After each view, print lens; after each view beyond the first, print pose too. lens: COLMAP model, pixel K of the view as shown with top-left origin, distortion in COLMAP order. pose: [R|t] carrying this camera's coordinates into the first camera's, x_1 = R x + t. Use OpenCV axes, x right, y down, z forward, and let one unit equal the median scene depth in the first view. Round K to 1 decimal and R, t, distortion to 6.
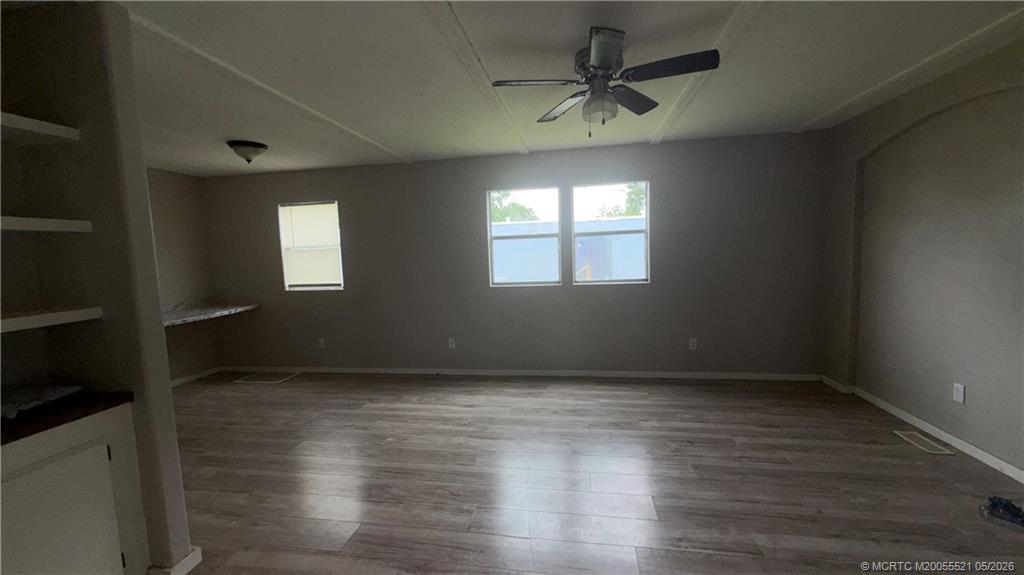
lens RADIAL K [[408.5, 0, 508.1], [0, 408.5, 288.5], [0, 0, 1]] dist [0.000970, 0.000128]
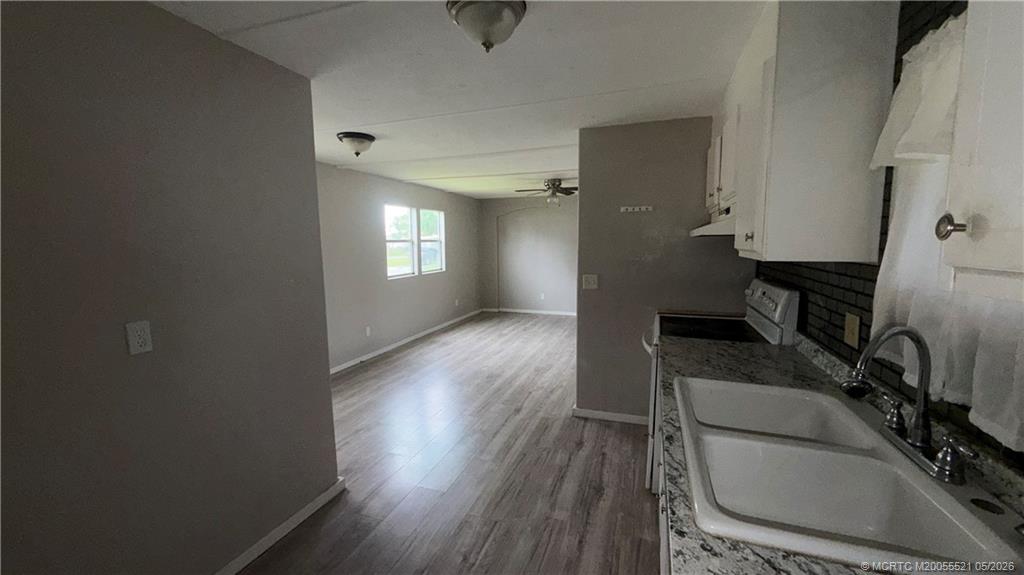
lens RADIAL K [[408.5, 0, 508.1], [0, 408.5, 288.5], [0, 0, 1]] dist [0.000970, 0.000128]
pose [[0.162496, -0.075157, 0.983843, -1.360762], [0.098441, 0.993355, 0.059624, -0.016028], [-0.981786, 0.087161, 0.168815, 0.469642]]
